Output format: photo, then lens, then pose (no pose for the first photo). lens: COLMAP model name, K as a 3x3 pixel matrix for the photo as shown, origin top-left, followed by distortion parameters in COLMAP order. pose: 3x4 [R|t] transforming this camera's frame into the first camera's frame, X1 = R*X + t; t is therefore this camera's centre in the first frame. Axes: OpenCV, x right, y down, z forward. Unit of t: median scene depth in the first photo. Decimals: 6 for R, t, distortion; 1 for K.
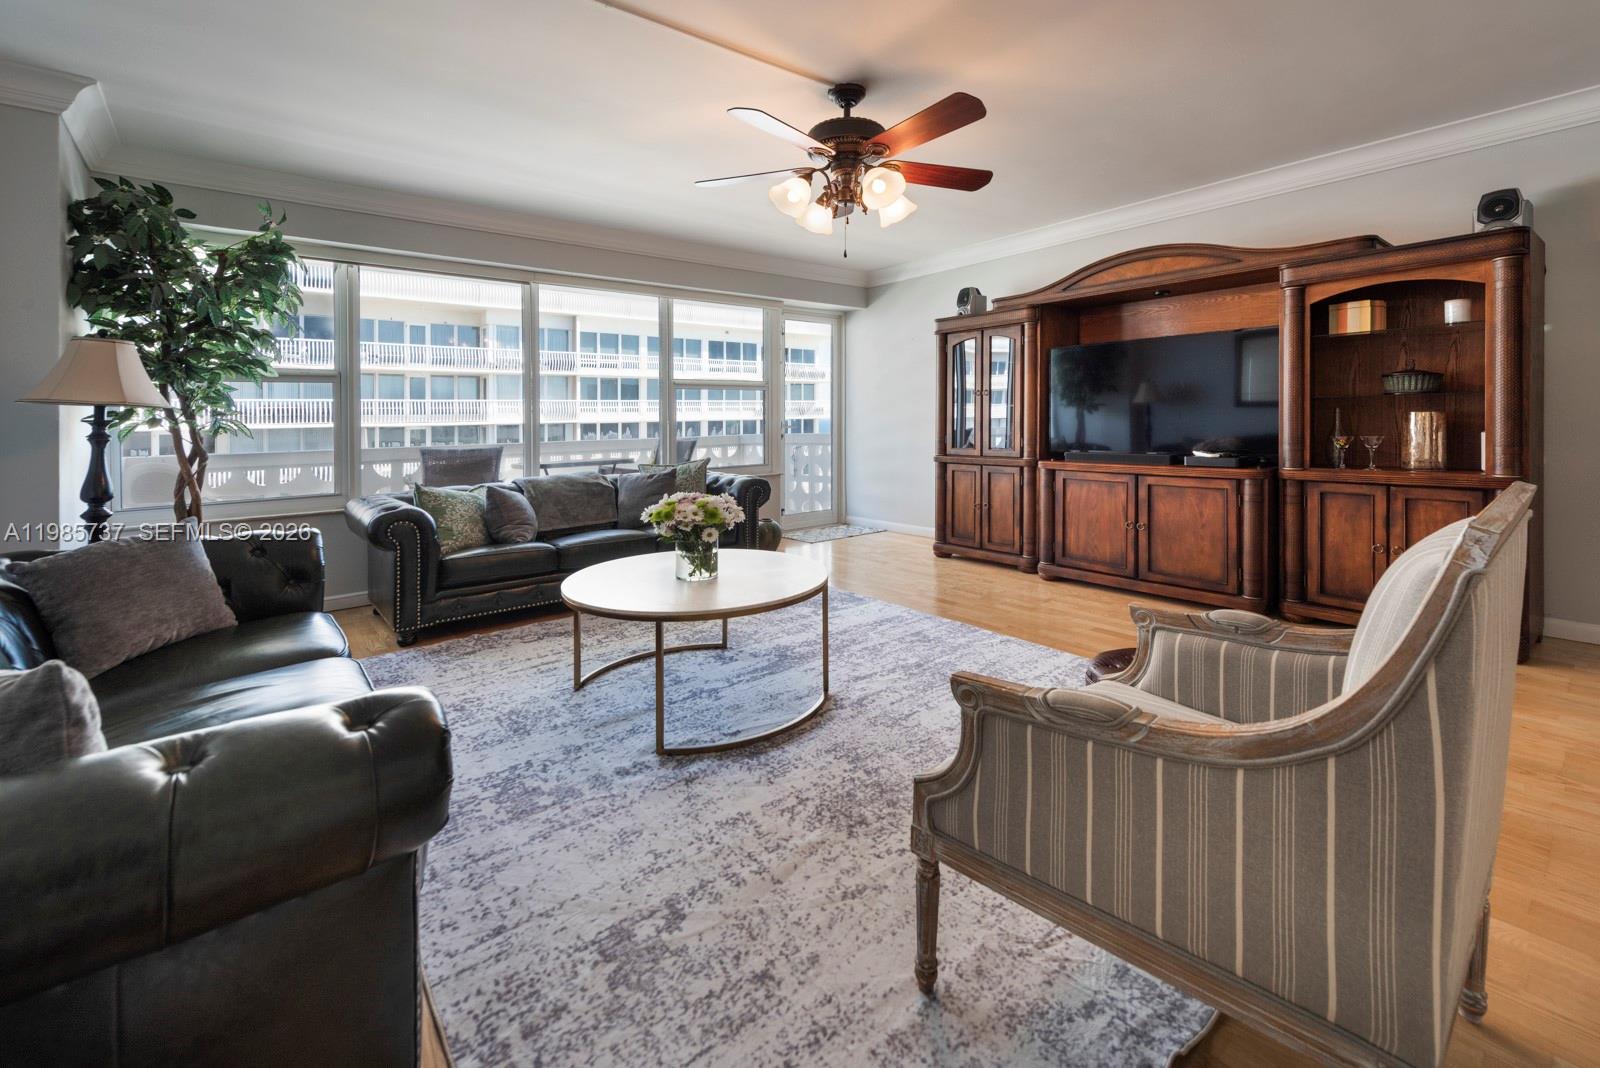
lens RADIAL K [[666.3, 0, 781.6], [0, 666.3, 435.1], [0, 0, 1]] dist [0.004161, -0.000184]
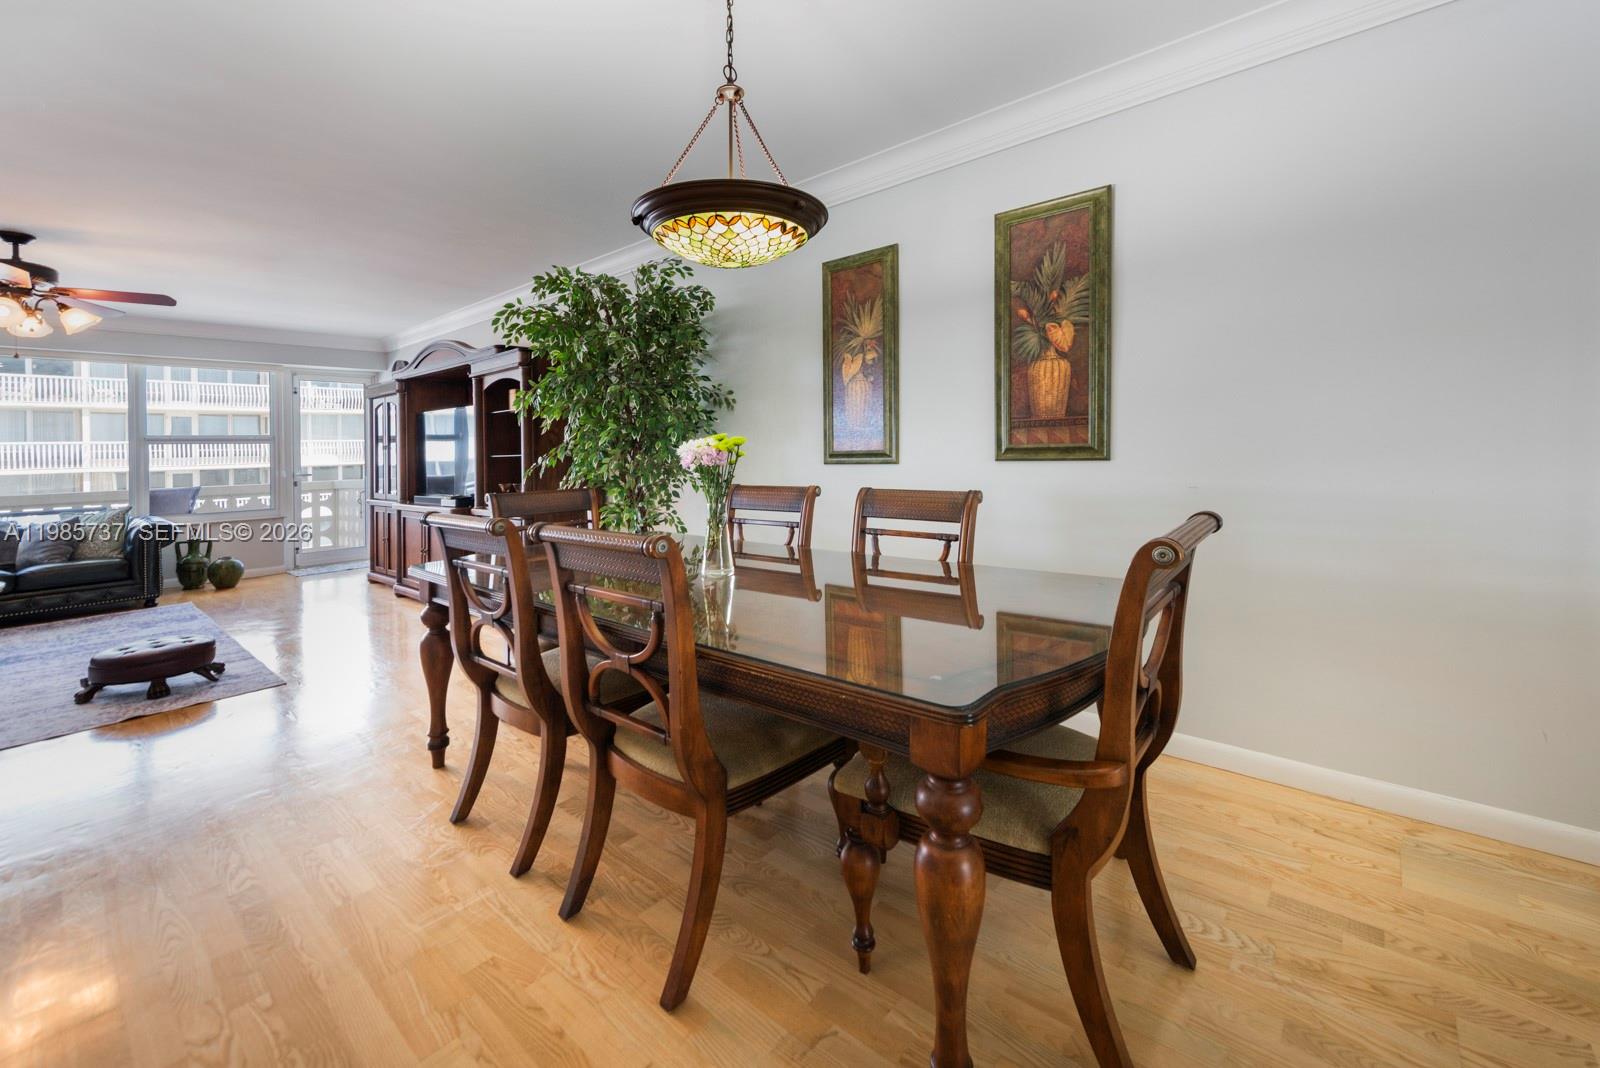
lens RADIAL K [[666.3, 0, 789.0], [0, 666.3, 468.3], [0, 0, 1]] dist [0.004161, -0.000184]
pose [[0.984829, -0.014866, 0.172889, 0.741847], [0.015332, 0.999882, -0.001361, -0.010918], [-0.172849, 0.003991, 0.984940, -0.311711]]
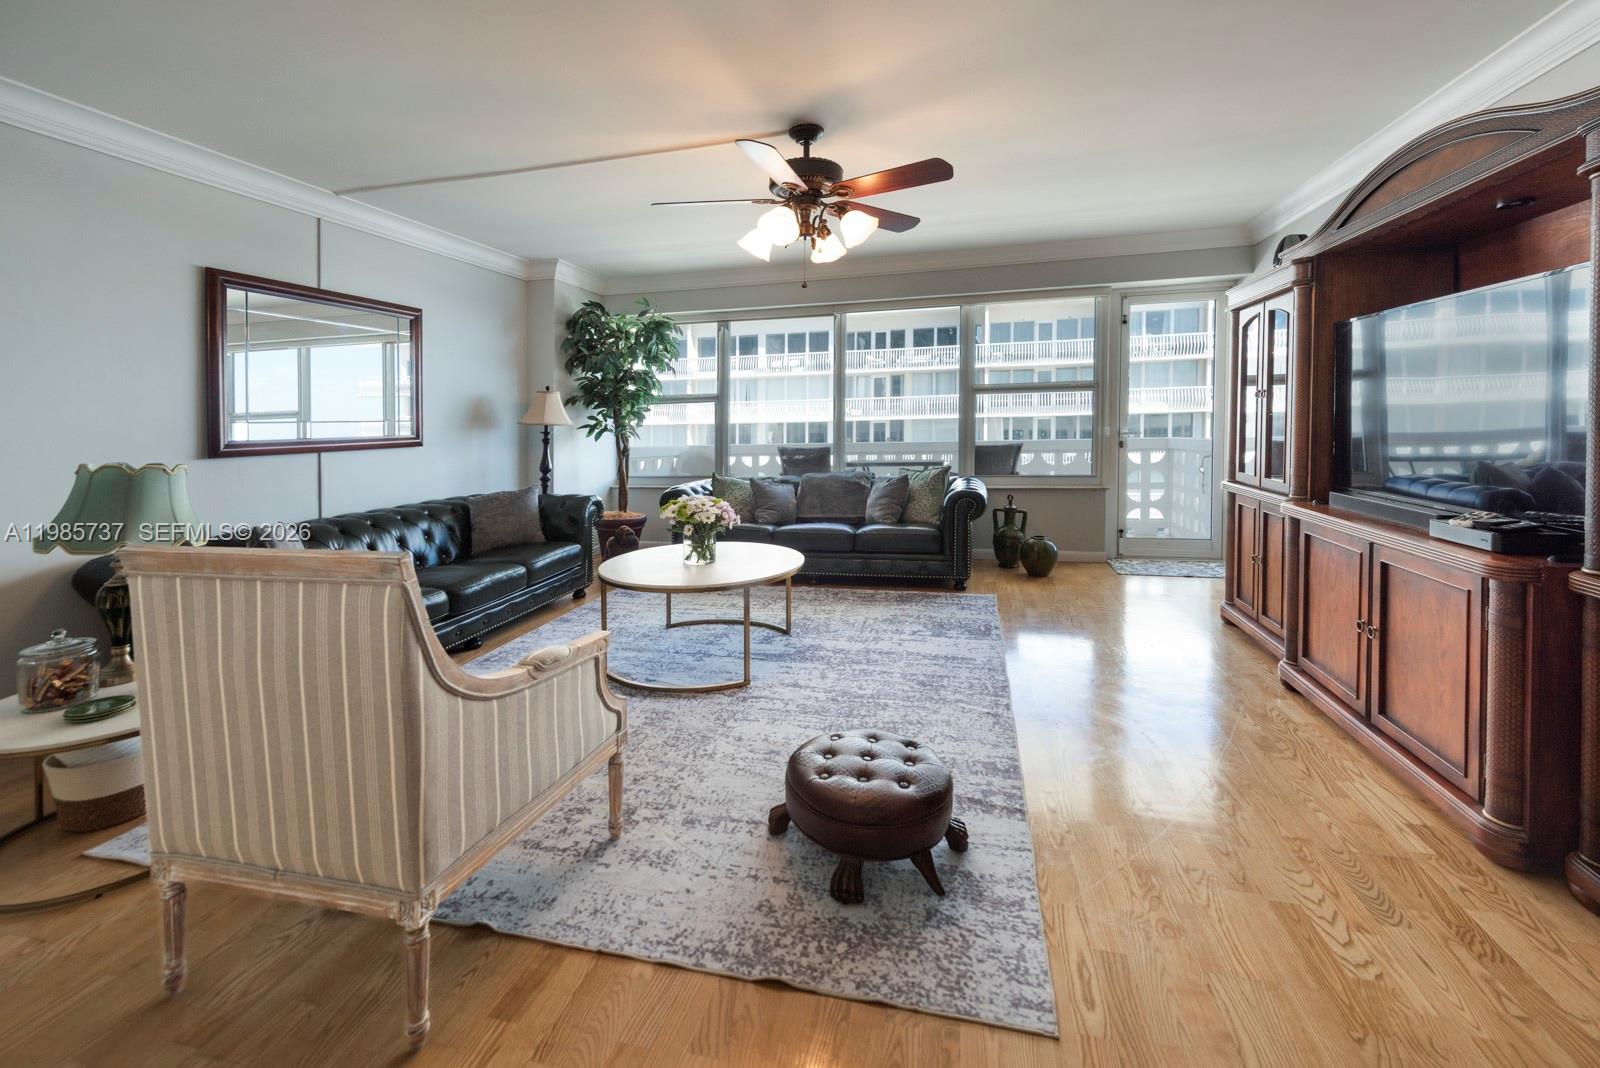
lens RADIAL K [[666.3, 0, 803.1], [0, 666.3, 431.2], [0, 0, 1]] dist [0.004161, -0.000184]
pose [[0.606274, 0.017482, -0.795063, 0.504293], [-0.006164, 0.999832, 0.017284, -0.030995], [0.795232, -0.005578, 0.606280, 0.192797]]
